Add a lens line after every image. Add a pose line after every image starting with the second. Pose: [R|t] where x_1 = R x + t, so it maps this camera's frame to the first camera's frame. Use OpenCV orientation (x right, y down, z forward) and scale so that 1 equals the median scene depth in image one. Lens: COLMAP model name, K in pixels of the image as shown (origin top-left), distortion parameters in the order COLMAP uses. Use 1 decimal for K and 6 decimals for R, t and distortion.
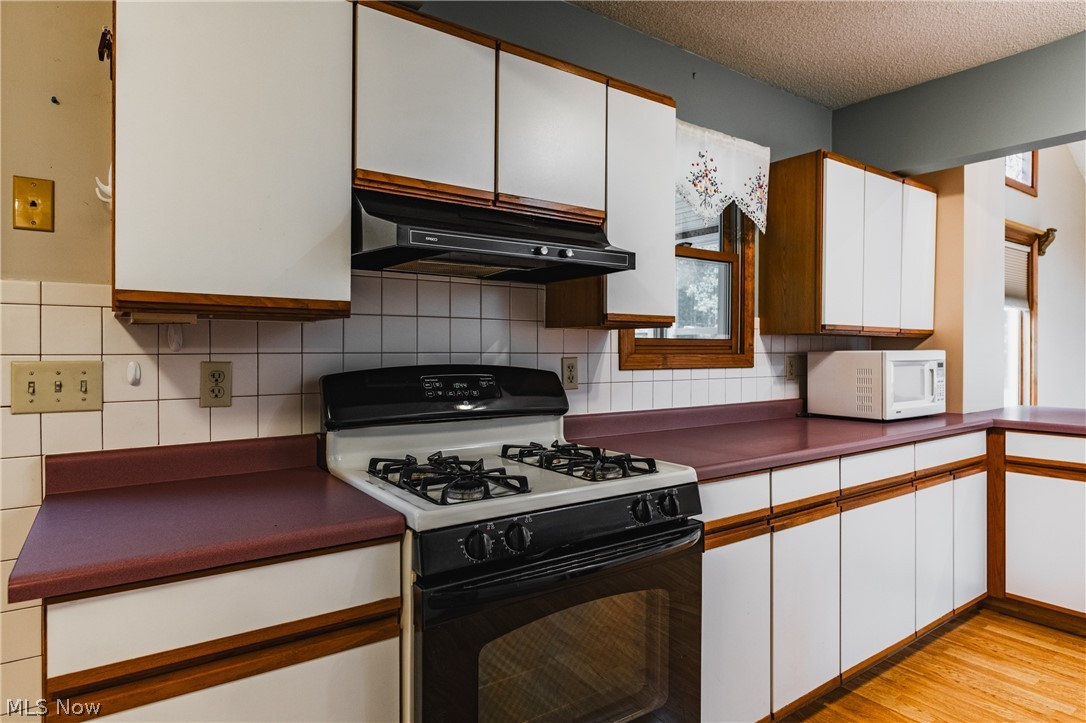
lens RADIAL K [[622.5, 0, 542.5], [0, 622.5, 357.7], [0, 0, 1]] dist [0.004334, -0.000059]
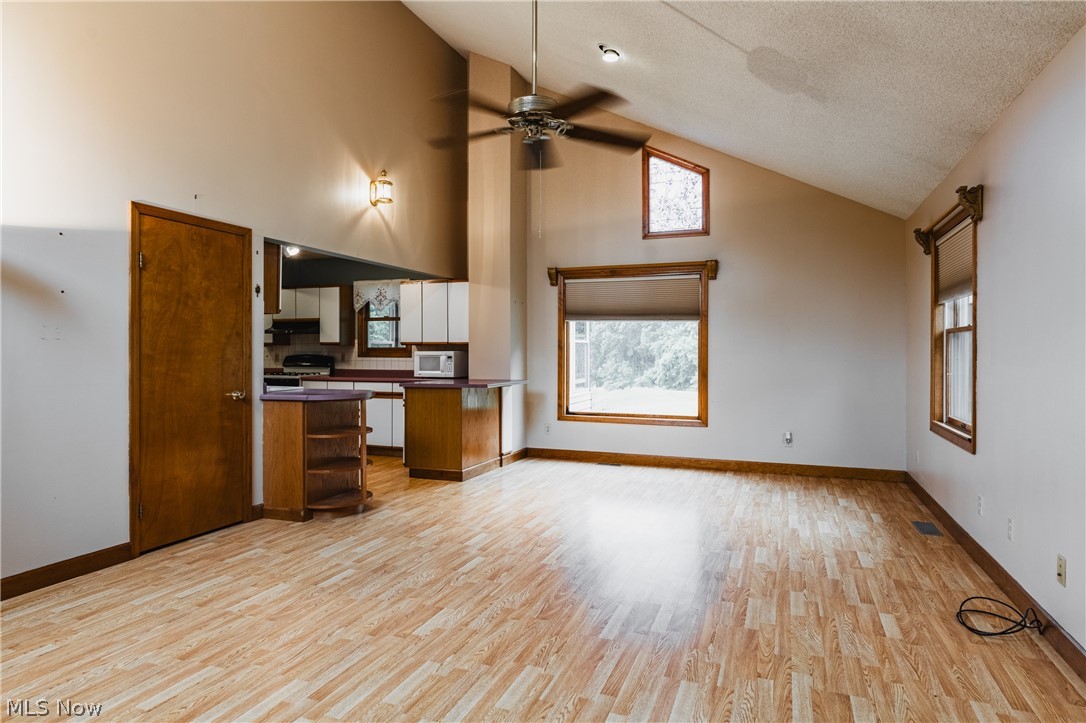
lens RADIAL K [[622.5, 0, 546.9], [0, 622.5, 358.4], [0, 0, 1]] dist [0.004334, -0.000059]
pose [[0.564457, 0.006175, -0.825440, 3.317921], [-0.012801, 0.999917, -0.001273, 0.016833], [0.825363, 0.011284, 0.564489, -0.066781]]
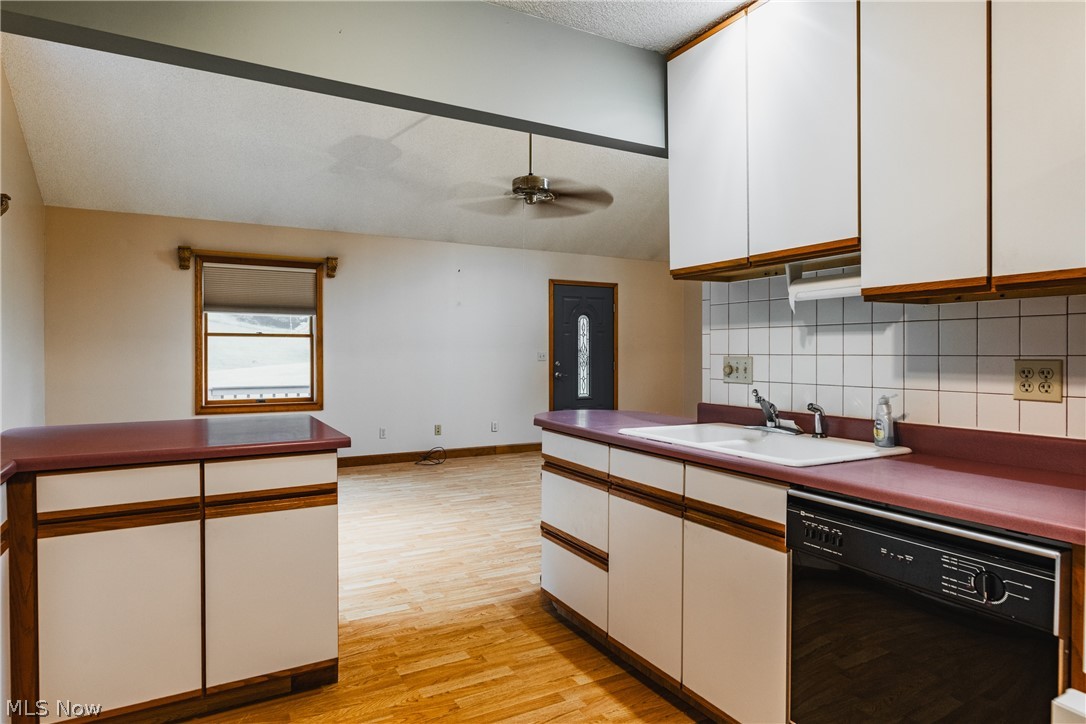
lens RADIAL K [[622.5, 0, 541.0], [0, 622.5, 356.5], [0, 0, 1]] dist [0.004334, -0.000059]
pose [[0.099322, -0.013614, 0.994962, 0.154001], [0.009013, 0.999878, 0.012781, -0.005295], [-0.995014, 0.007698, 0.099433, 0.467781]]
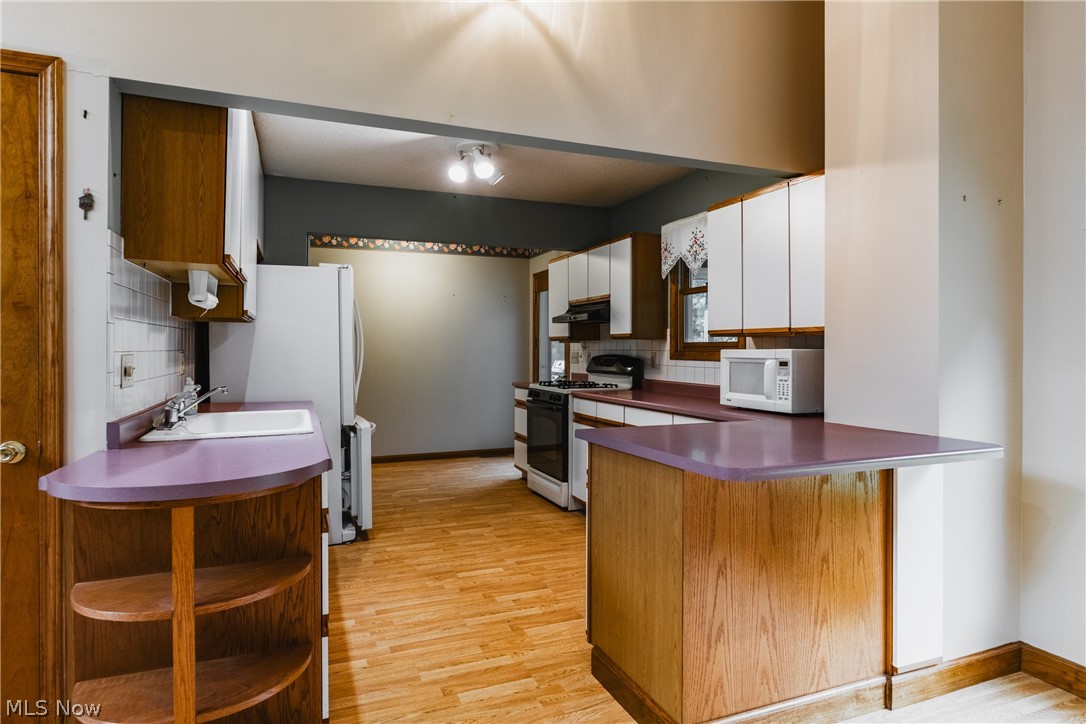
lens RADIAL K [[622.5, 0, 556.2], [0, 622.5, 348.5], [0, 0, 1]] dist [0.004334, -0.000059]
pose [[-0.208992, -0.004867, -0.977905, 1.959363], [-0.018689, 0.999825, -0.000982, -0.005619], [0.977739, 0.018071, -0.209046, 0.994693]]
